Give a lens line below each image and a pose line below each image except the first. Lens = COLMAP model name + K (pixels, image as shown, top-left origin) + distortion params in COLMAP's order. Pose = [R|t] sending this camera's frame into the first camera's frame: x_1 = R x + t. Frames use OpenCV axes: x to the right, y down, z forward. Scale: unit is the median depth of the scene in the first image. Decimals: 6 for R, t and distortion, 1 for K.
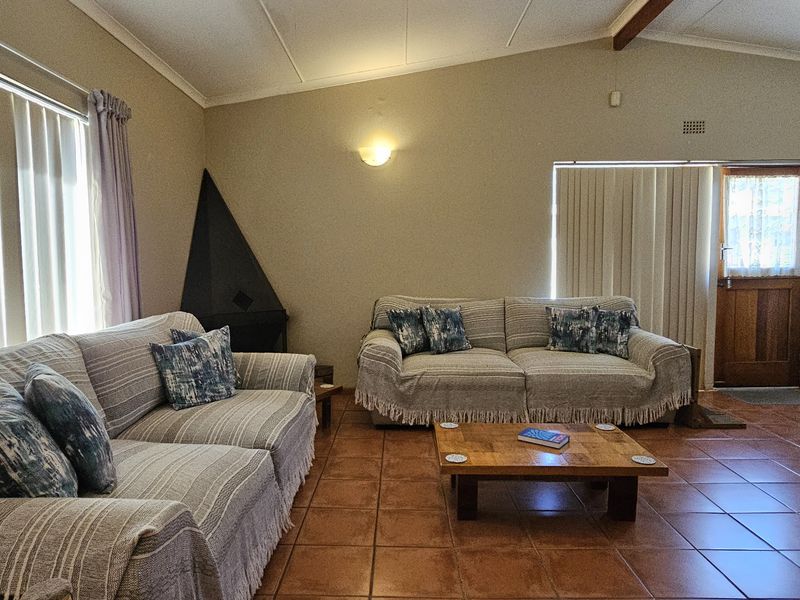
lens RADIAL K [[518.4, 0, 391.8], [0, 518.4, 299.5], [0, 0, 1]] dist [-0.003239, -0.000549]
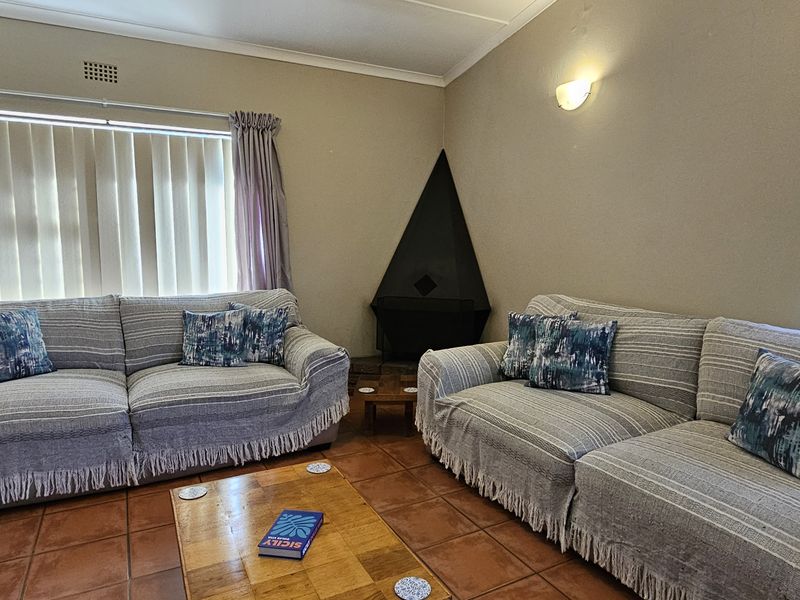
lens RADIAL K [[518.4, 0, 391.8], [0, 518.4, 299.5], [0, 0, 1]] dist [-0.003239, -0.000549]
pose [[0.480829, 0.100286, -0.871060, 0.622938], [-0.061571, 0.994847, 0.080550, -0.053460], [0.874650, 0.014902, 0.484526, 0.567329]]
